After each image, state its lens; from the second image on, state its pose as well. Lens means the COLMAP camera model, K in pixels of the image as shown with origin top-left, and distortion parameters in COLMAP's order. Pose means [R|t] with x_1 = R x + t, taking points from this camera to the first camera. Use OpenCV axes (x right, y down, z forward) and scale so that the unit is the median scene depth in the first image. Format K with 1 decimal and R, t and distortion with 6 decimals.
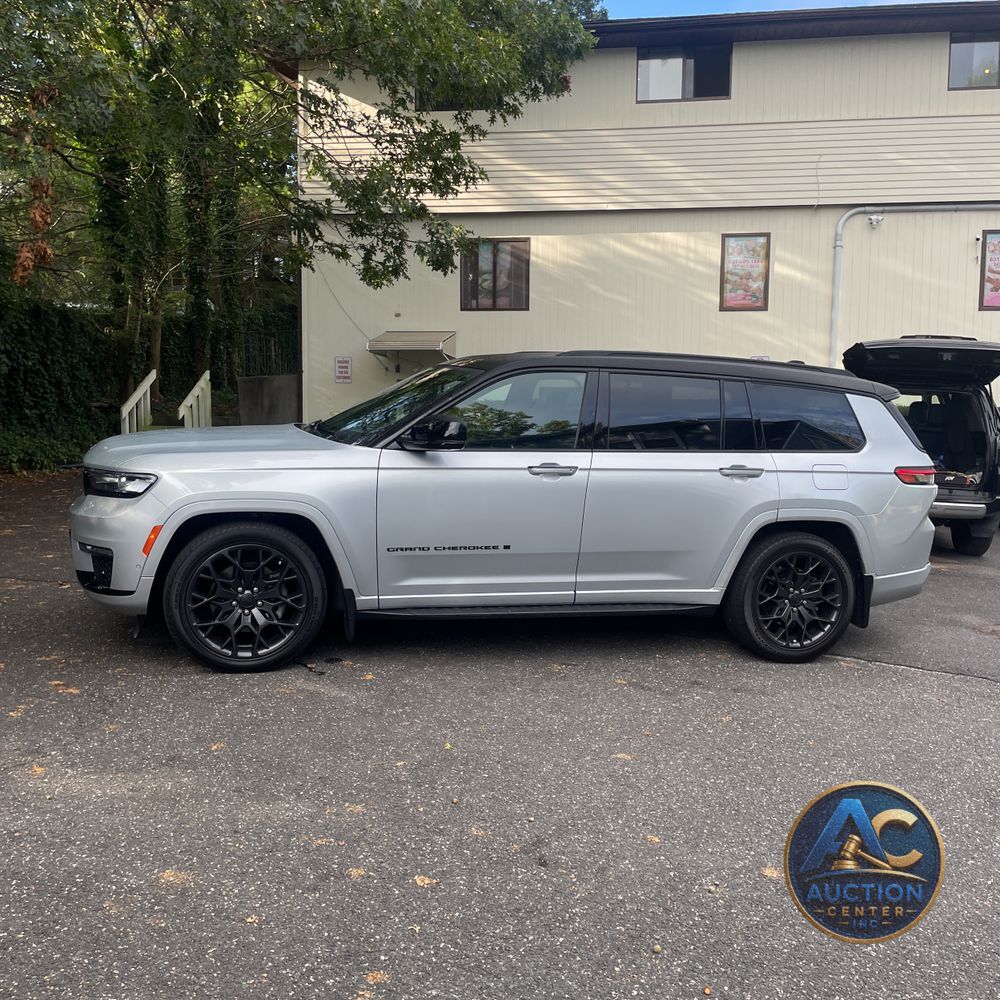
lens RADIAL K [[1005.6, 0, 500.6], [0, 1005.6, 540.8], [0, 0, 1]] dist [0.074180, -0.106581]
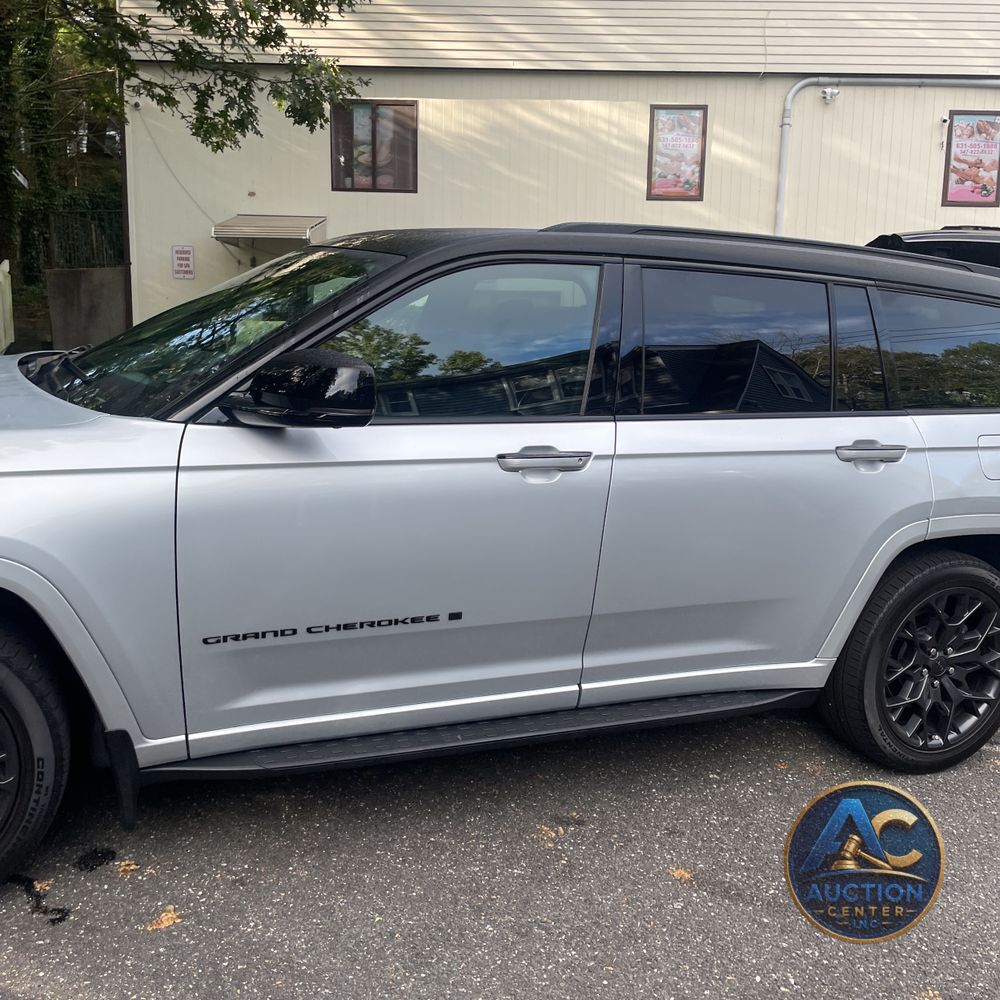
lens RADIAL K [[1017.7, 0, 512.7], [0, 1017.7, 509.2], [0, 0, 1]] dist [0.076462, -0.098273]
pose [[0.990847, -0.014242, 0.134239, -0.011136], [0.005946, 0.998059, 0.061998, -0.026691], [-0.134861, -0.060632, 0.989008, 0.170883]]
